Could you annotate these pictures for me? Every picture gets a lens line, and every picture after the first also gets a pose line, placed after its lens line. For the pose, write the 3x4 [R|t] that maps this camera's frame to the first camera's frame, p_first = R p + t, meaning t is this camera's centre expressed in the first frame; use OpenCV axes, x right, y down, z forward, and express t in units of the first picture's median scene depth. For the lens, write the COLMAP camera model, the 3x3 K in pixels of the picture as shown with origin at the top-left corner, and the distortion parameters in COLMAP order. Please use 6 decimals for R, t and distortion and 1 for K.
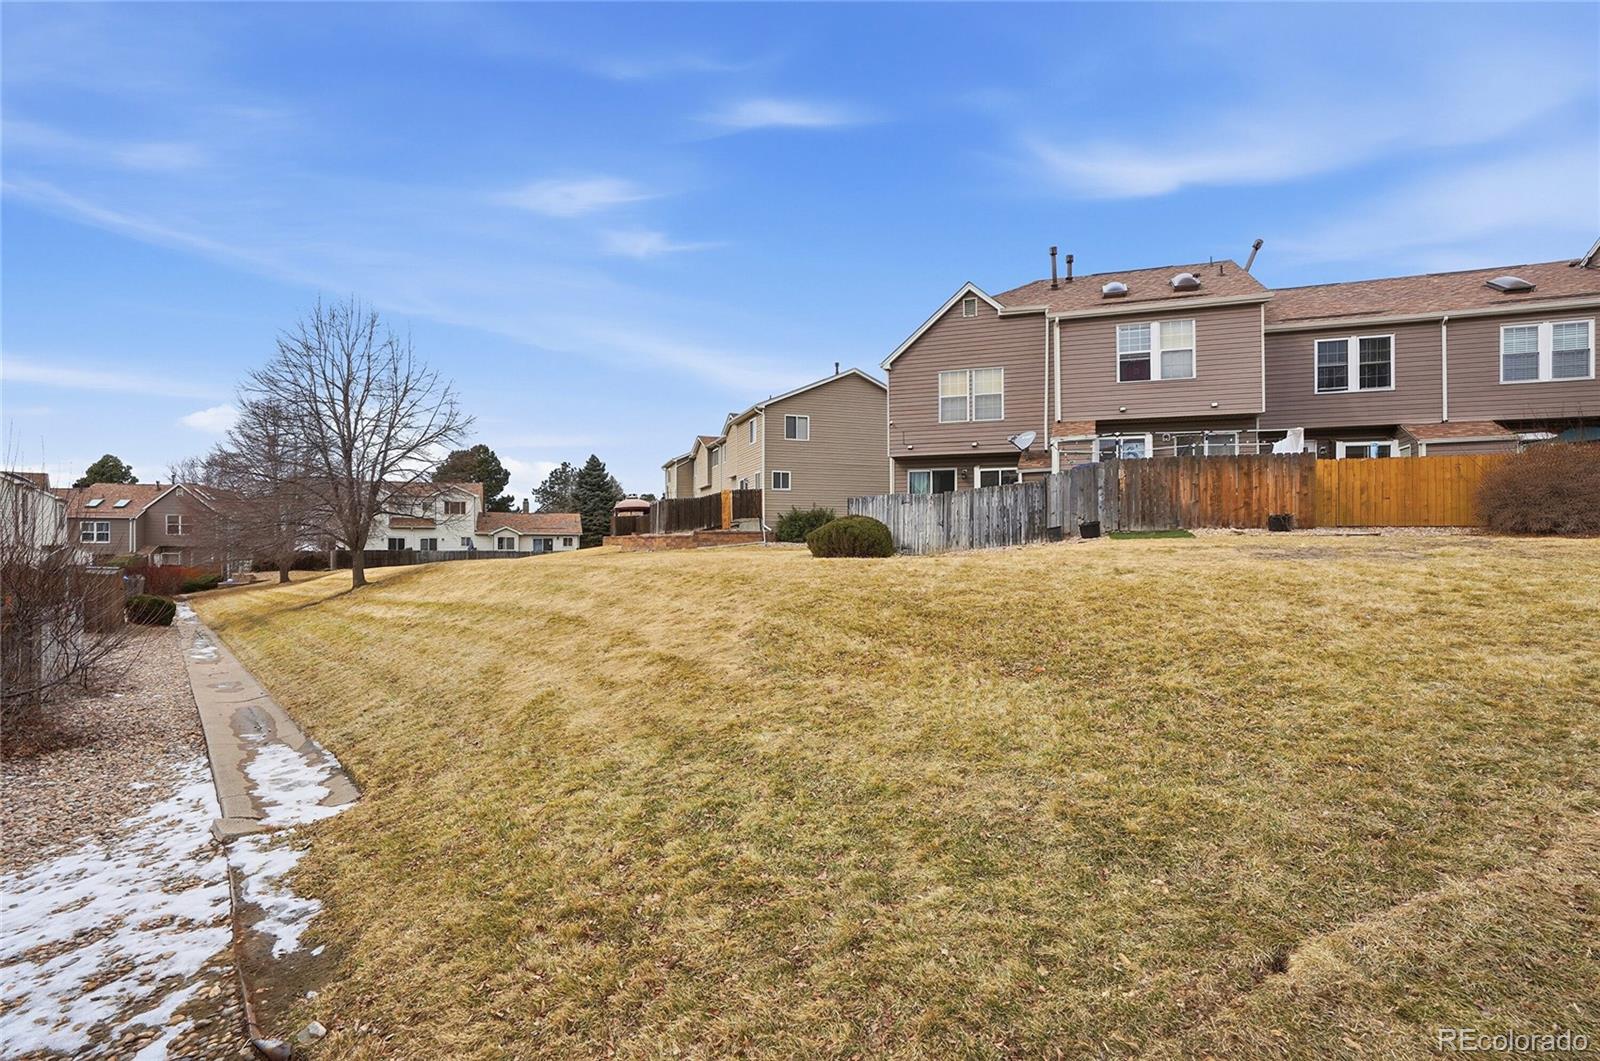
lens RADIAL K [[748.6, 0, 796.1], [0, 748.6, 530.6], [0, 0, 1]] dist [-0.074261, 0.033023]
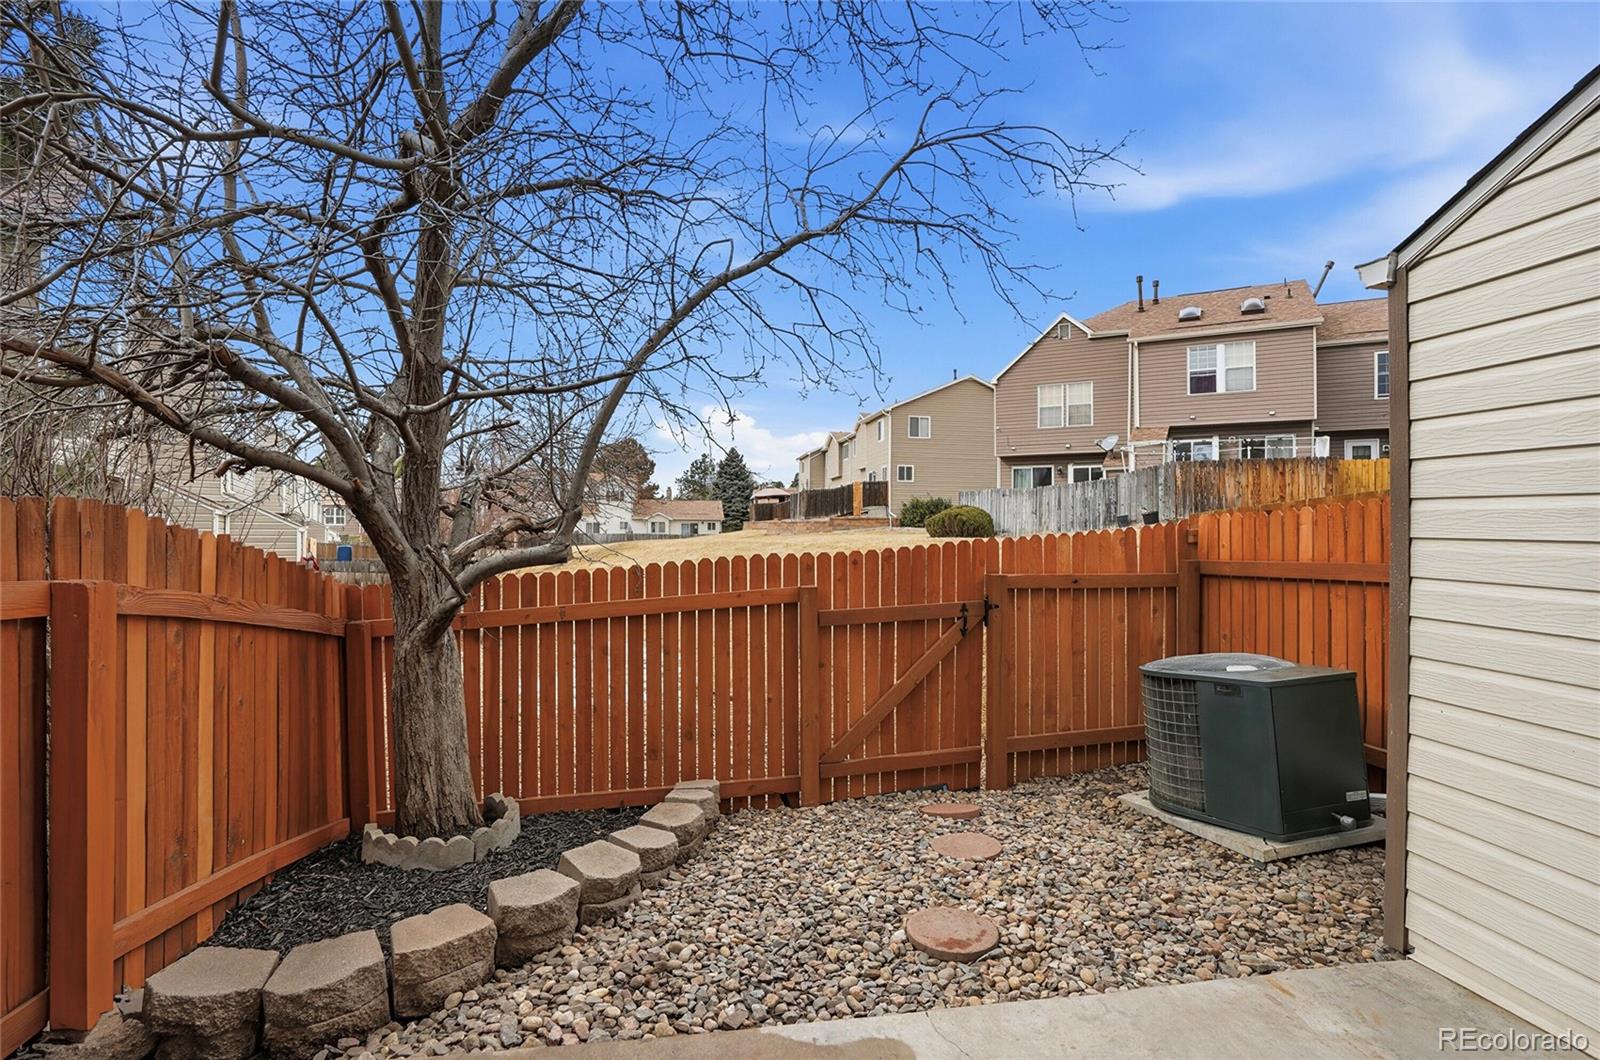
lens RADIAL K [[748.6, 0, 796.1], [0, 748.6, 530.1], [0, 0, 1]] dist [-0.074261, 0.033023]
pose [[0.986595, 0.006513, -0.163055, 0.002318], [-0.003567, 0.999825, 0.018357, -0.000540], [0.163146, -0.017529, 0.986446, -0.159834]]
